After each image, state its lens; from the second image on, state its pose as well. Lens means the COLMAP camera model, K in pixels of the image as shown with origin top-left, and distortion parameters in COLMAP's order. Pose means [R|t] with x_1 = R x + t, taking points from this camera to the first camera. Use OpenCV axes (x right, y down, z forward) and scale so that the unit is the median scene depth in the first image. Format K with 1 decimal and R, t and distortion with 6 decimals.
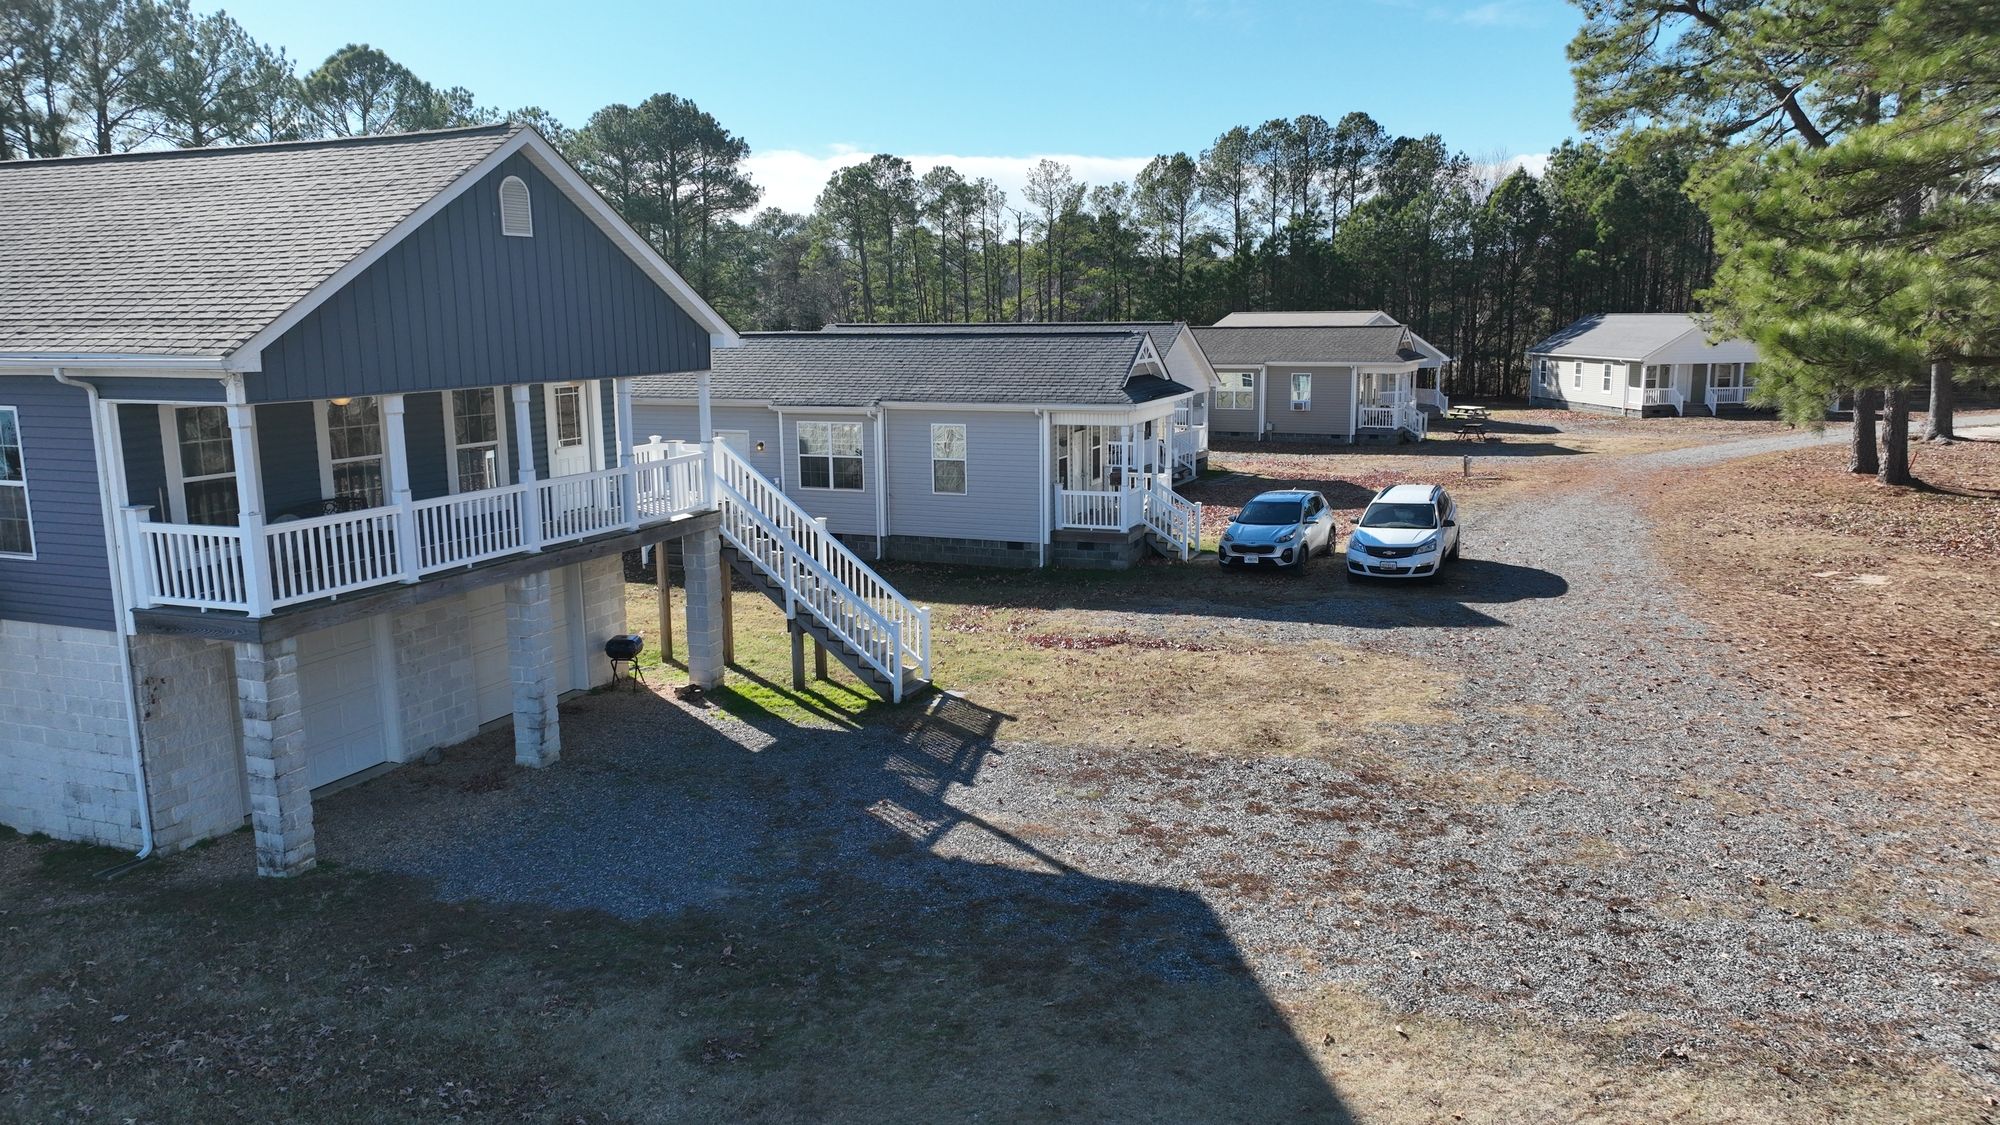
lens RADIAL K [[1402.7, 0, 1000.0], [0, 1402.7, 562.5], [0, 0, 1]] dist [0.003072, 0.011036]
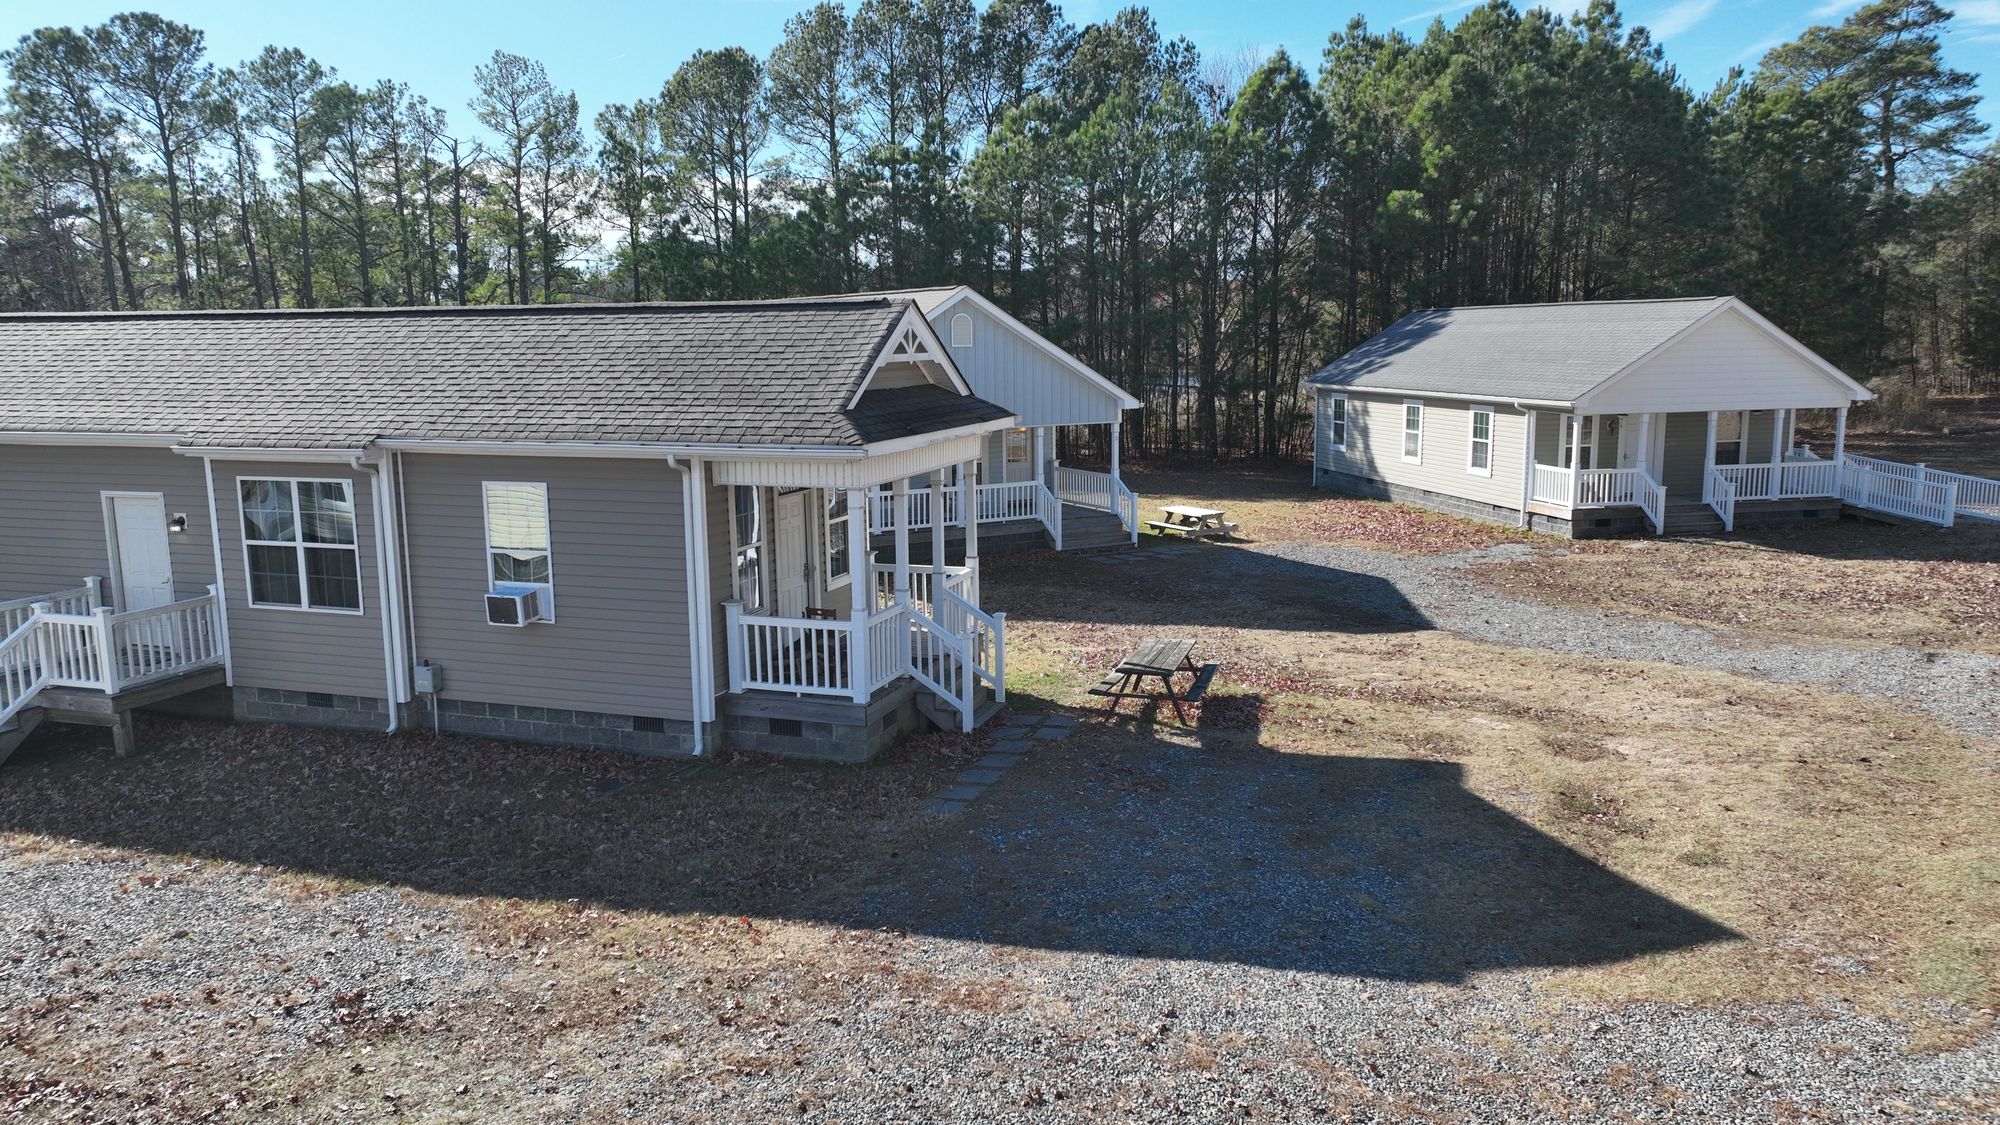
lens RADIAL K [[1402.7, 0, 1000.0], [0, 1402.7, 562.5], [0, 0, 1]] dist [0.003072, 0.011036]
pose [[0.987910, -0.024103, 0.153142, 0.762067], [0.026599, 0.999544, -0.014265, -0.329566], [-0.152728, 0.018166, 0.988101, 2.109412]]
